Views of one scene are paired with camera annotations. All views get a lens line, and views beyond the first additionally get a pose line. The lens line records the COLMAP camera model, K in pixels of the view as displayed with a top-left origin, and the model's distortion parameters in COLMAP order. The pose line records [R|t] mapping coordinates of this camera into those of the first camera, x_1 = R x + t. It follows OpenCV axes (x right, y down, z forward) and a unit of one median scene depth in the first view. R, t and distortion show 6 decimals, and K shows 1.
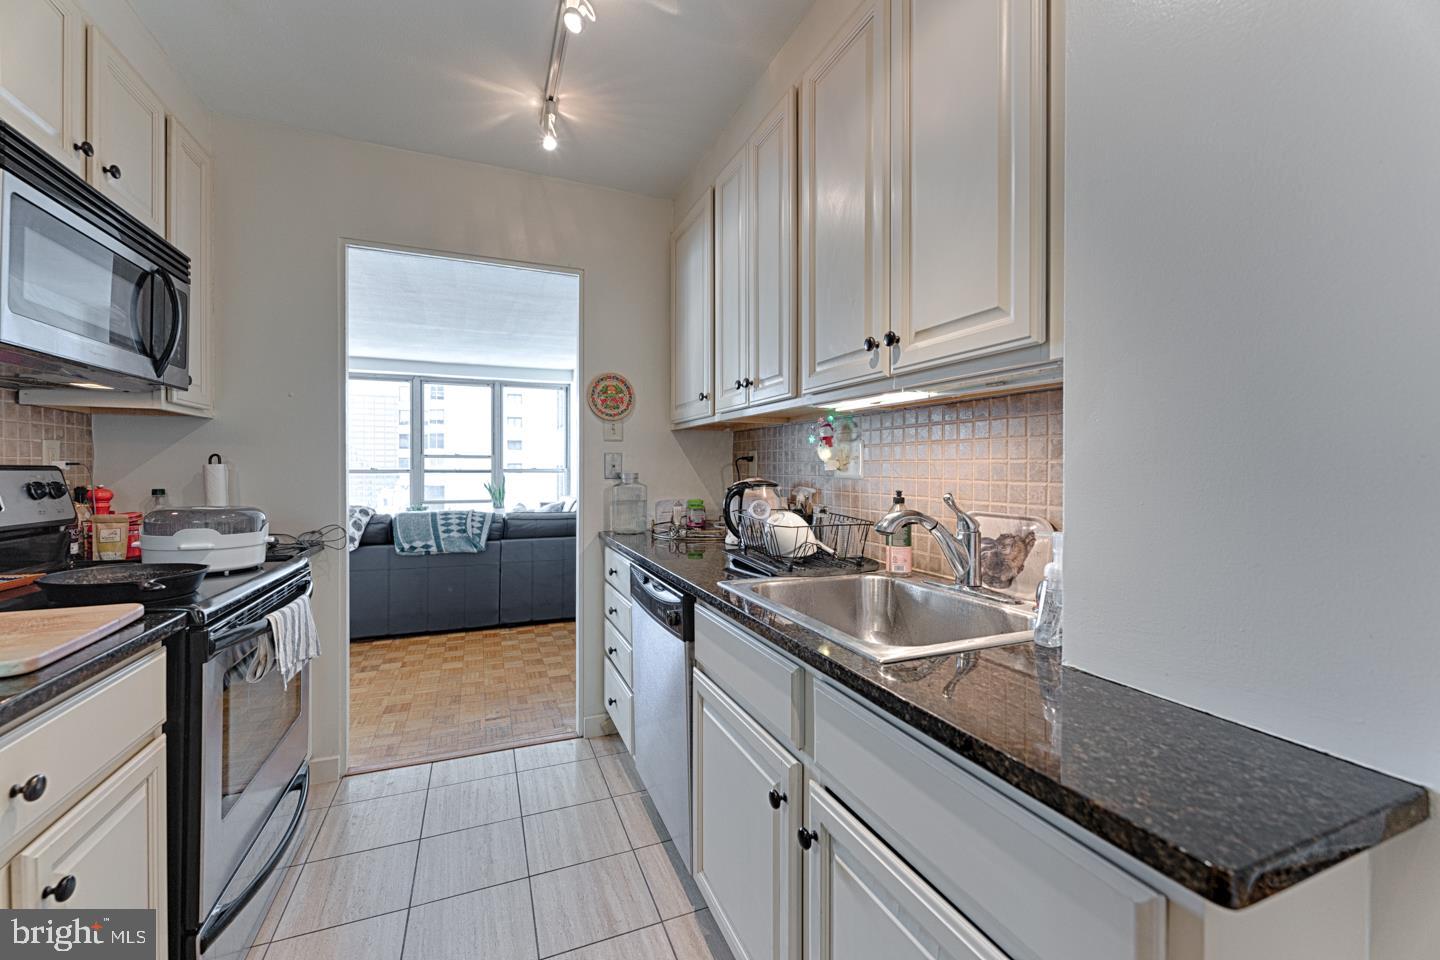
lens RADIAL K [[574.3, 0, 715.3], [0, 574.3, 471.9], [0, 0, 1]] dist [0.003799, -0.000558]
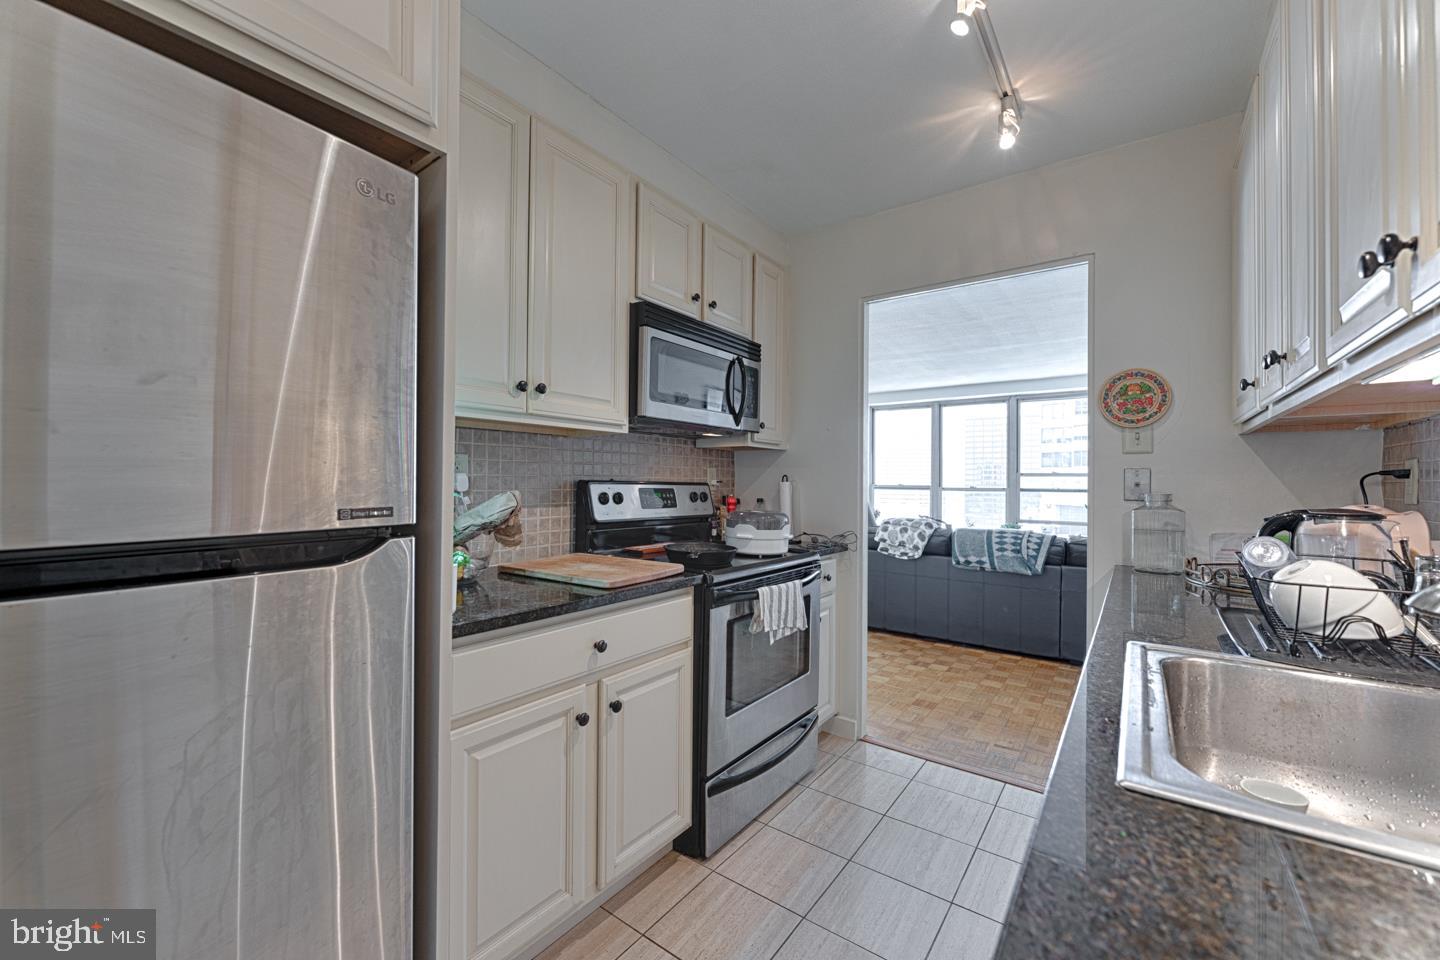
lens RADIAL K [[574.3, 0, 718.2], [0, 574.3, 478.3], [0, 0, 1]] dist [0.003799, -0.000558]
pose [[0.523535, -0.005315, -0.851987, 0.197098], [-0.013338, 0.999807, -0.014433, -0.000099], [0.851900, 0.018920, 0.523363, 0.086196]]
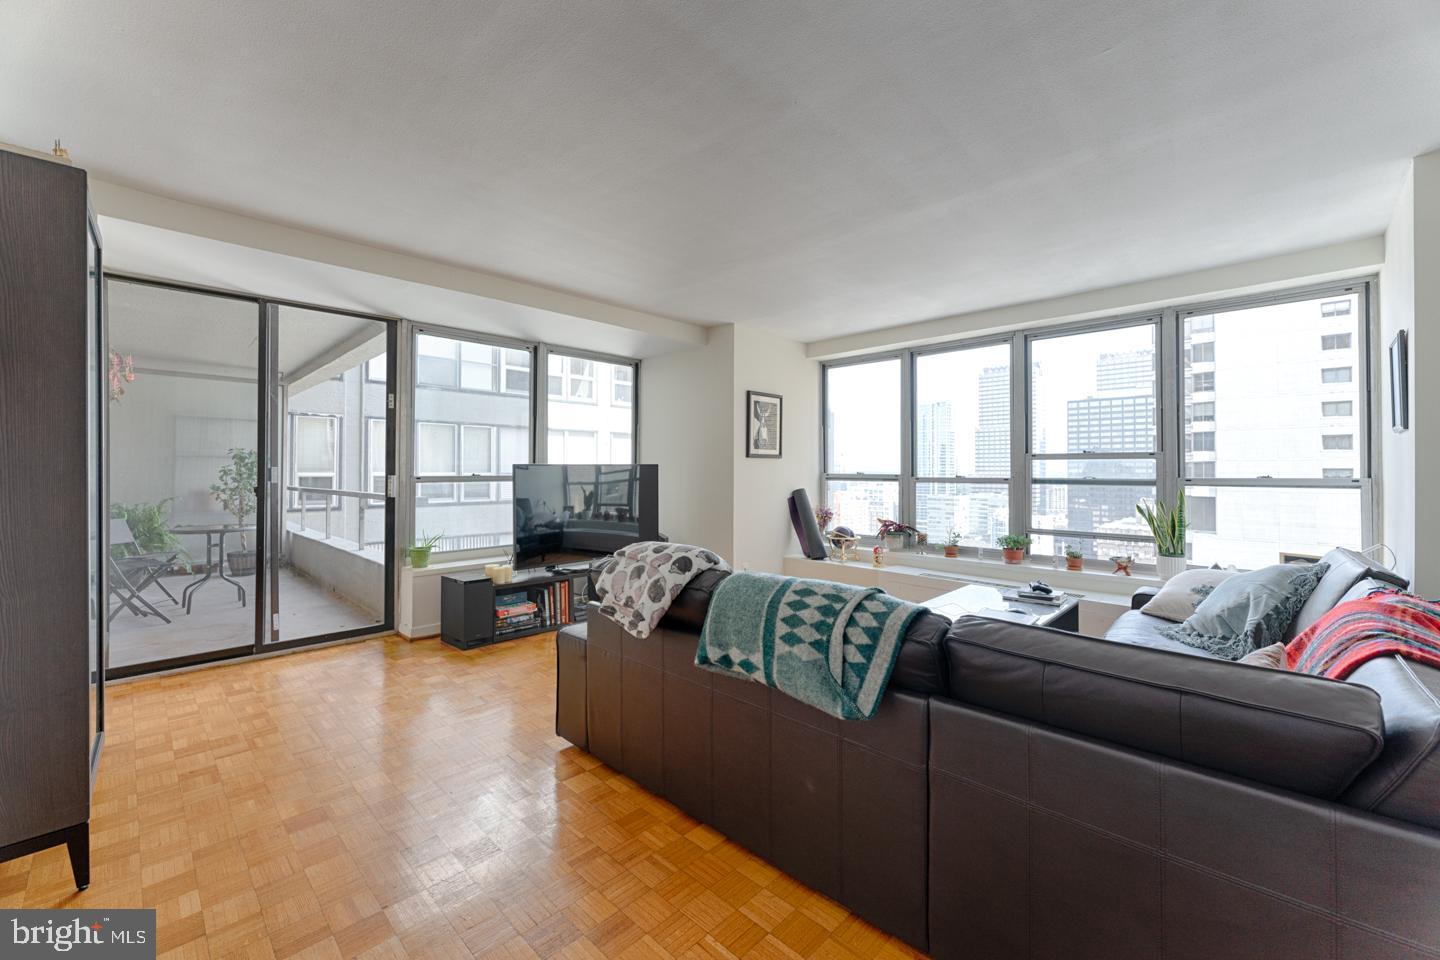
lens RADIAL K [[574.3, 0, 712.5], [0, 574.3, 465.4], [0, 0, 1]] dist [0.003799, -0.000558]
pose [[0.393101, -0.012552, -0.919409, -0.188269], [-0.007635, 0.999828, -0.016915, -0.014337], [0.919463, 0.013669, 0.392938, 1.223556]]
